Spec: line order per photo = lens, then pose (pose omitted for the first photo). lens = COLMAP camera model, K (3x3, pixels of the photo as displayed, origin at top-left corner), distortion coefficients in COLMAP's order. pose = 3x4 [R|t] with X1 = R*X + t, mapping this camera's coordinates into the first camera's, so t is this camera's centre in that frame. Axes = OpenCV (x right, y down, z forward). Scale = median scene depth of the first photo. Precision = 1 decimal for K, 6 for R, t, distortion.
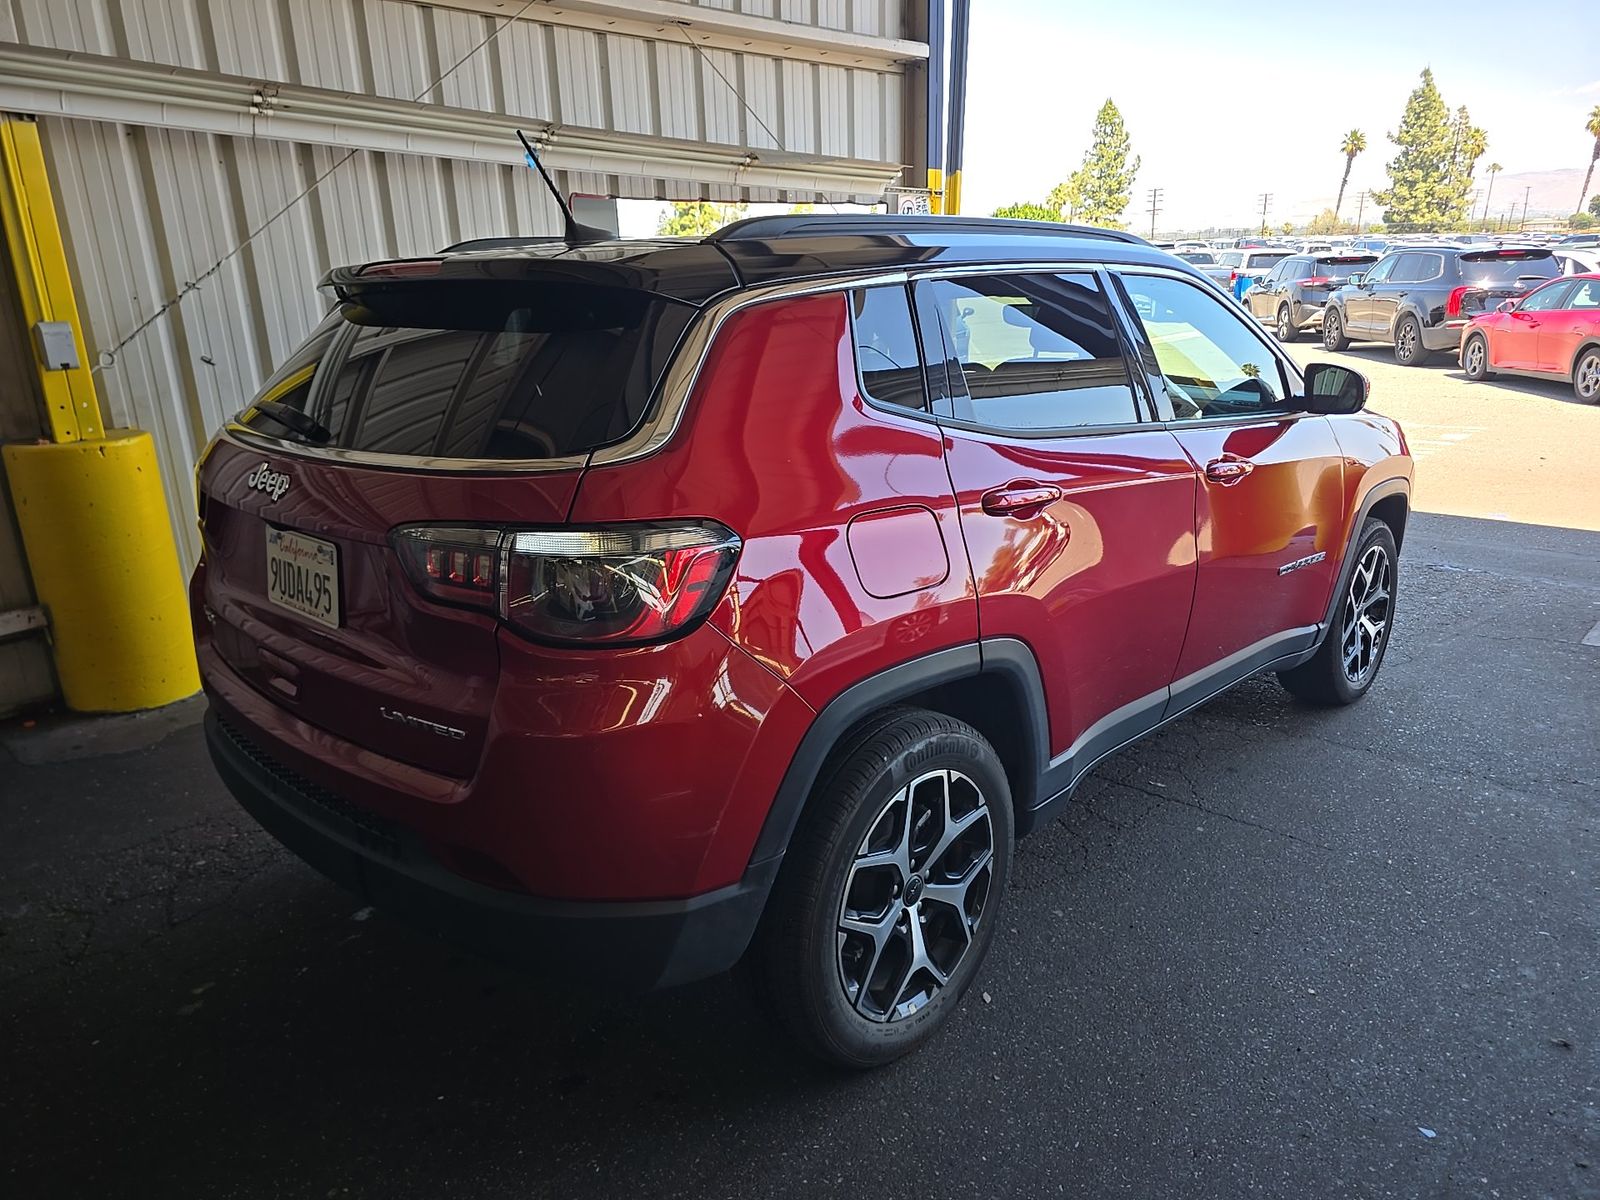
lens RADIAL K [[1094.4, 0, 796.7], [0, 1094.4, 607.6], [0, 0, 1]] dist [0.030283, -0.033999]
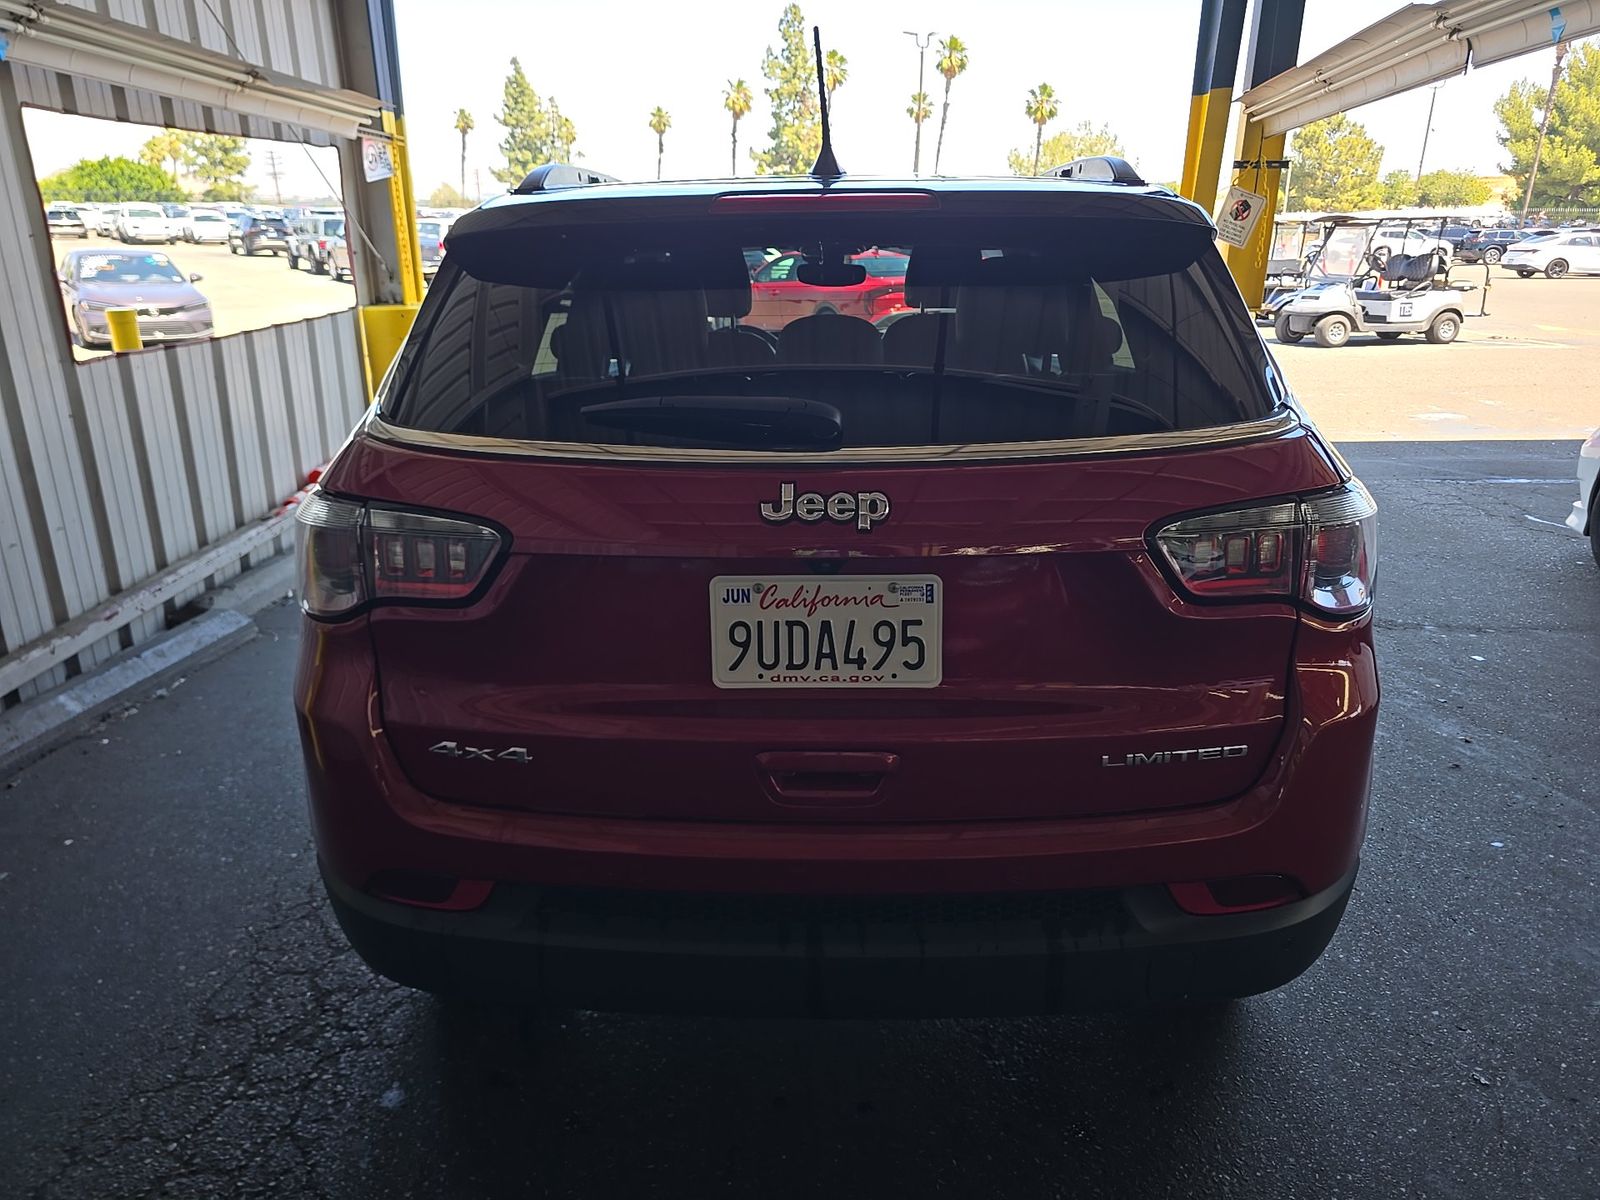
lens RADIAL K [[1094.4, 0, 797.7], [0, 1094.4, 601.8], [0, 0, 1]] dist [0.030283, -0.033999]
pose [[0.735854, -0.194077, 0.648732, -0.115477], [0.181225, 0.979543, 0.087480, -0.014329], [-0.652439, 0.053194, 0.755972, 0.059962]]
